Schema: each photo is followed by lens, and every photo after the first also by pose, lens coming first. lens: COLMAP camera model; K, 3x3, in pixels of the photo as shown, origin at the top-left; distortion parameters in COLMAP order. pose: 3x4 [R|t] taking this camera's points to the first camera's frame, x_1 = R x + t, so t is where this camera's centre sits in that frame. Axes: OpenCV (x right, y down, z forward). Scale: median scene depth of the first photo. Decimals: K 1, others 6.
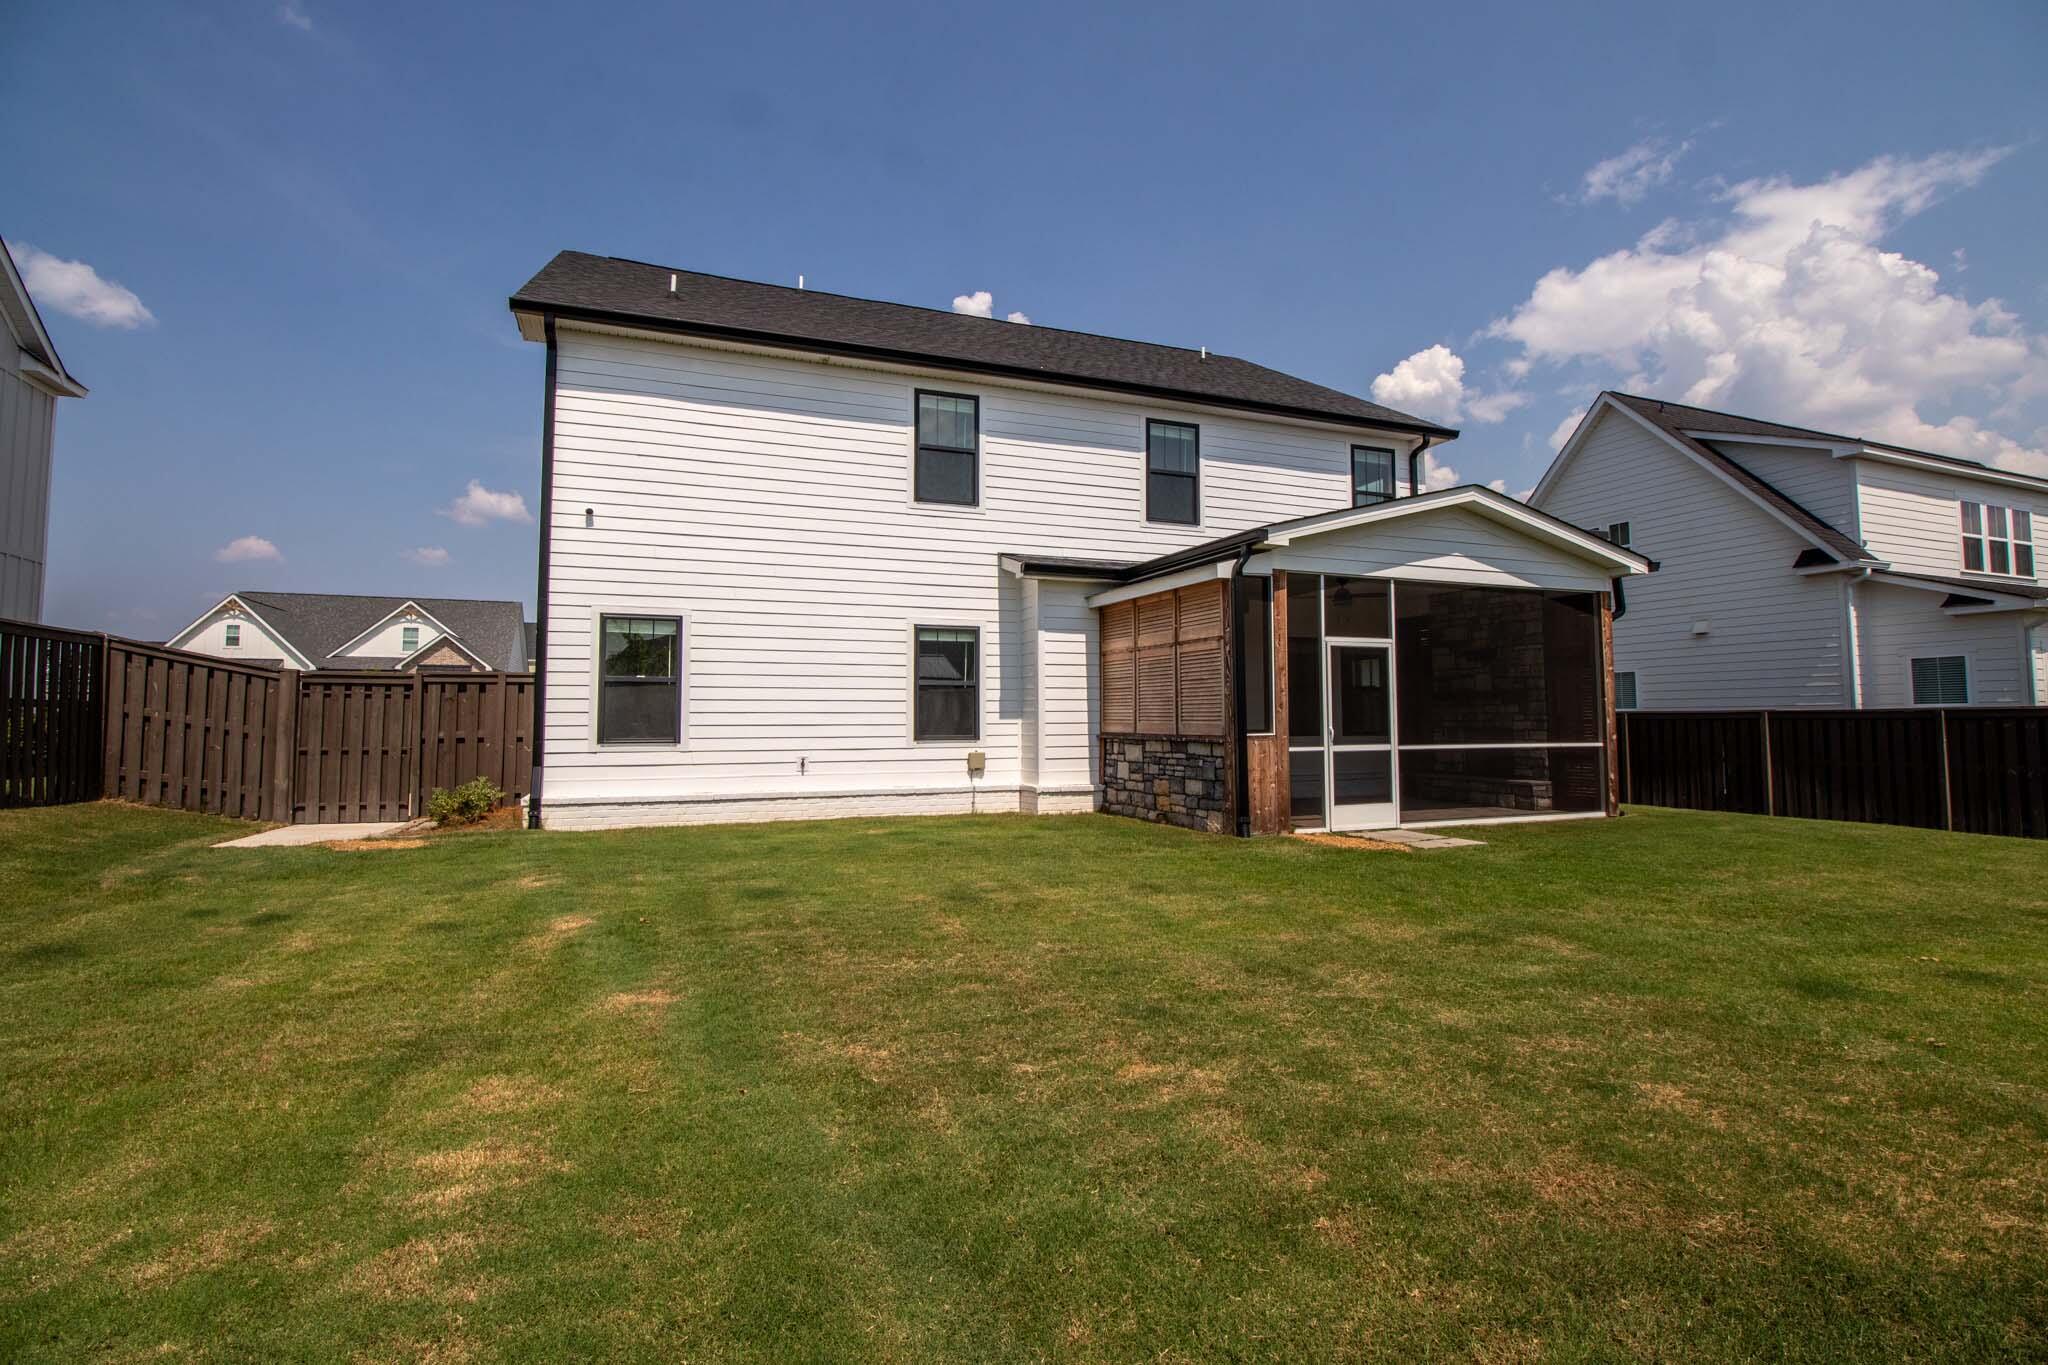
lens RADIAL K [[970.6, 0, 1015.7], [0, 970.6, 672.7], [0, 0, 1]] dist [0.002050, -0.000965]
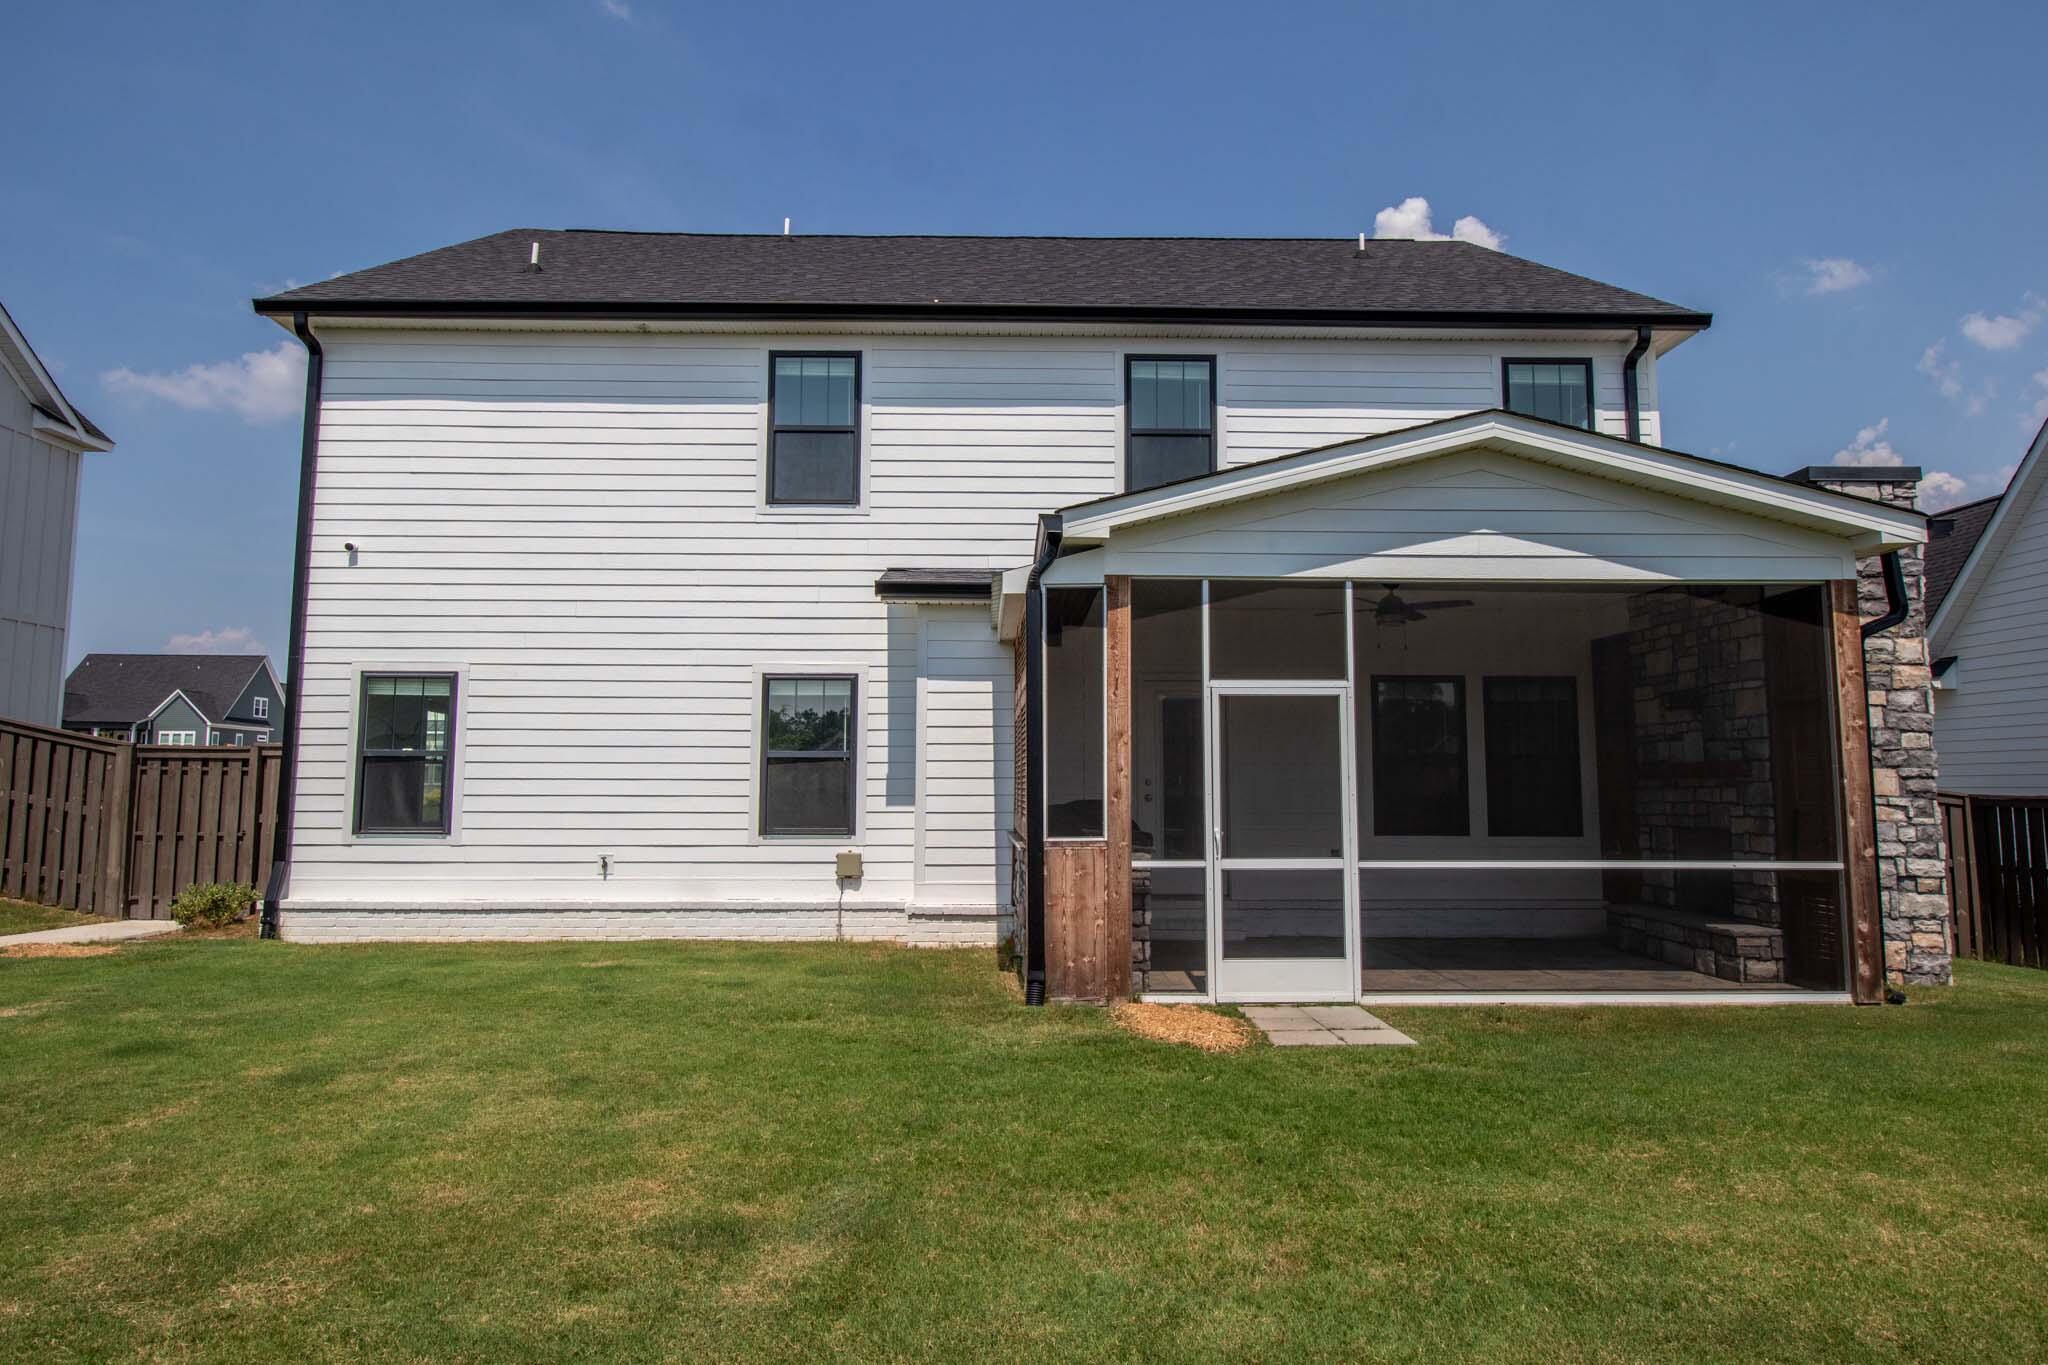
lens RADIAL K [[1308.0, 0, 1006.0], [0, 1308.0, 664.1], [0, 0, 1]] dist [0.009336, -0.001241]
pose [[0.937328, -0.028328, -0.347294, 0.407562], [0.012707, 0.998806, -0.047175, -0.008391], [0.348215, 0.039806, 0.936569, 0.150551]]
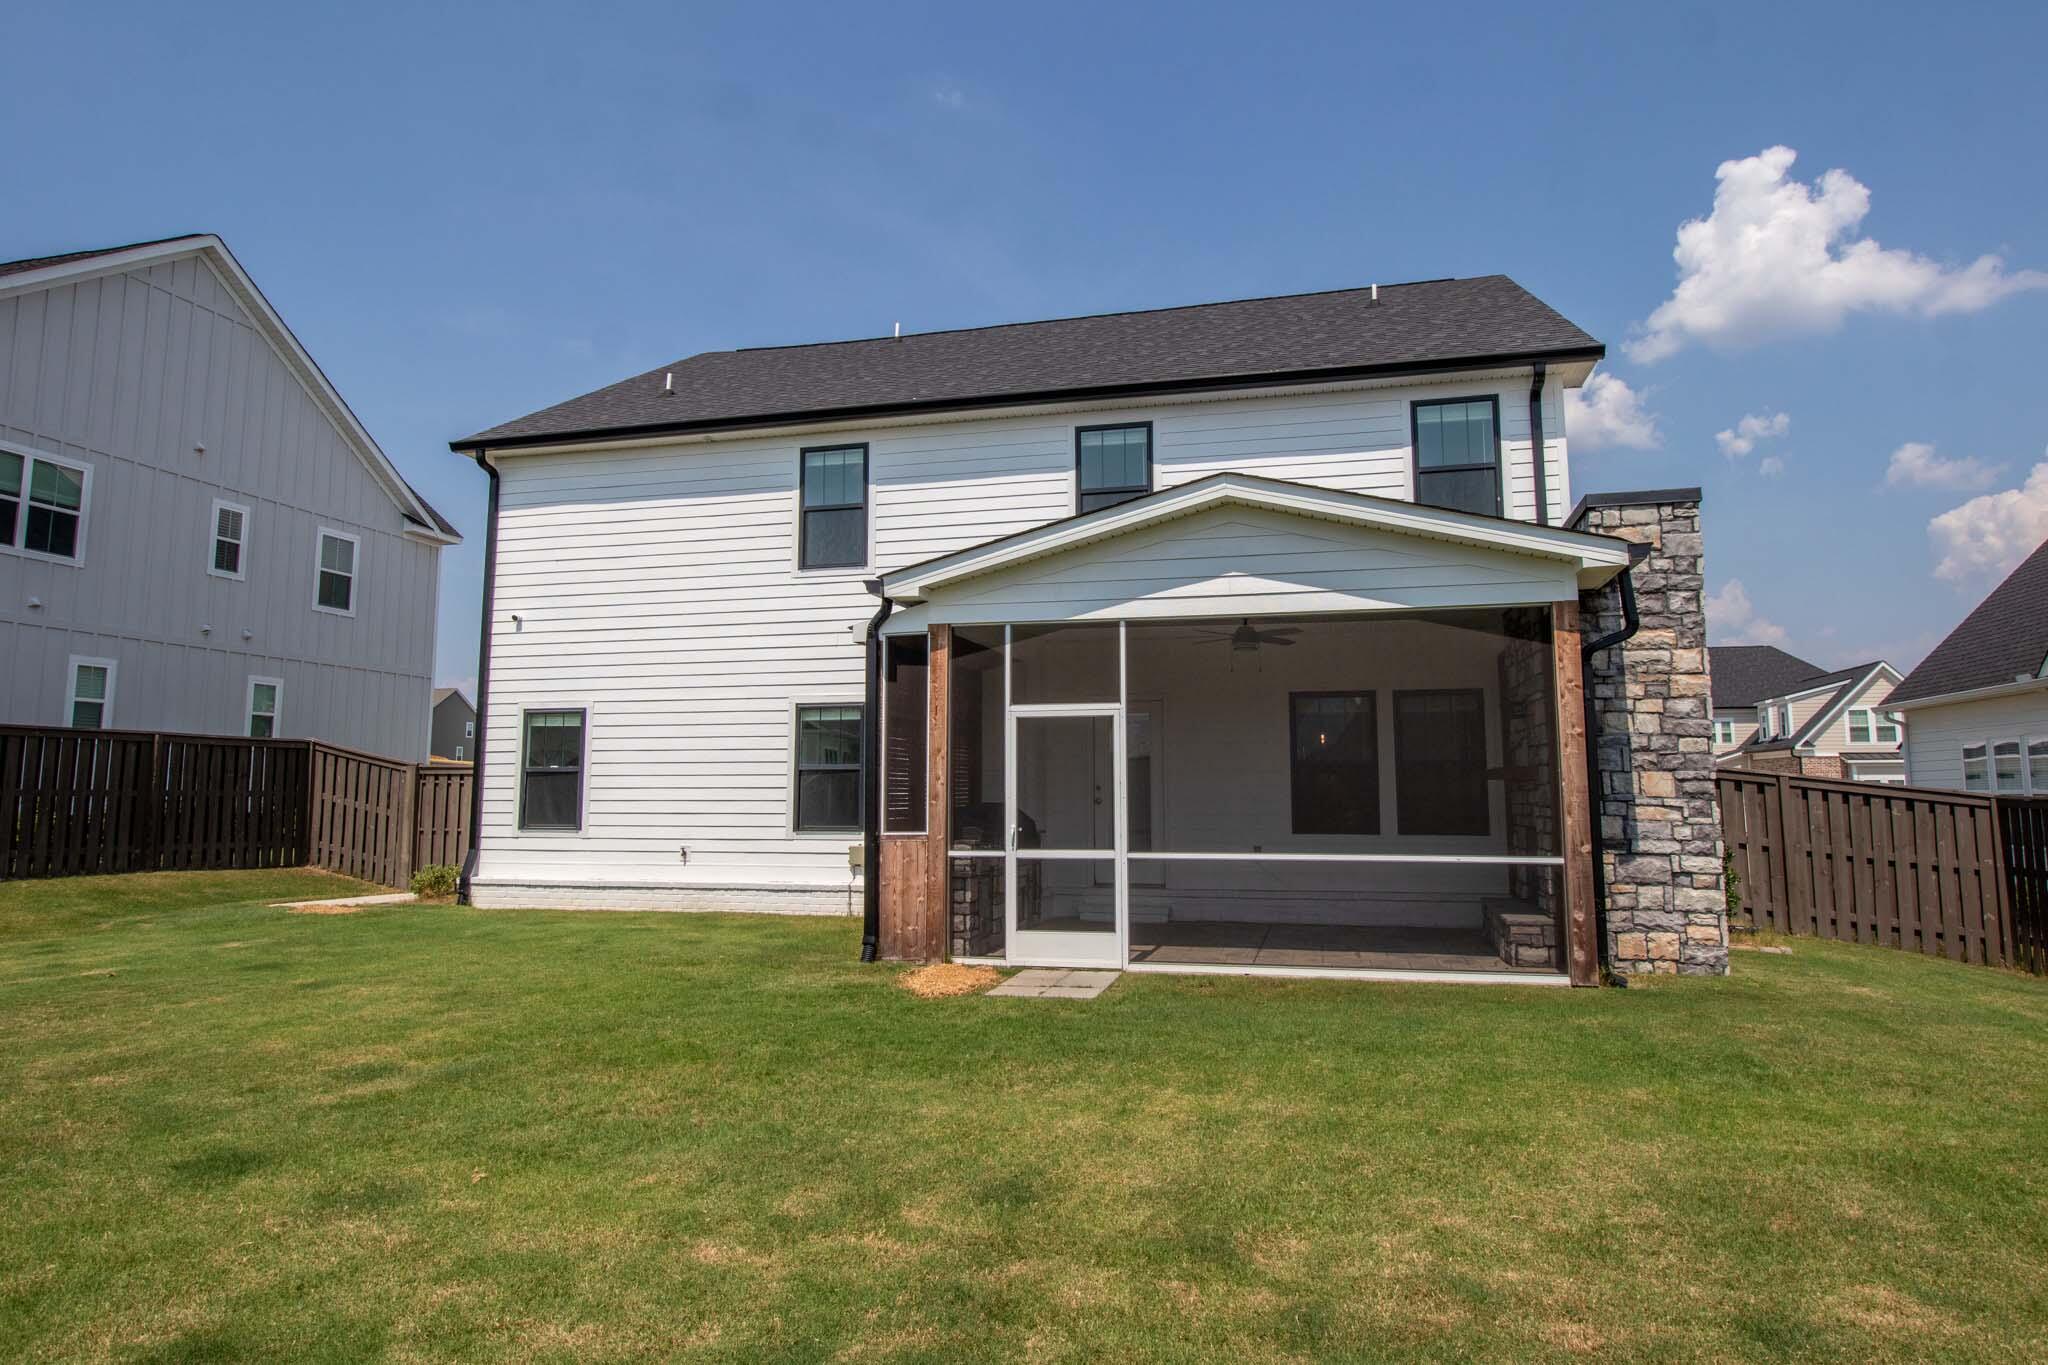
lens RADIAL K [[1215.5, 0, 1009.7], [0, 1215.5, 663.3], [0, 0, 1]] dist [0.008023, 0.001147]
pose [[0.809561, -0.062078, -0.583745, 0.736928], [0.029230, 0.997422, -0.065533, -0.006658], [0.586308, 0.035990, 0.809288, 0.189892]]
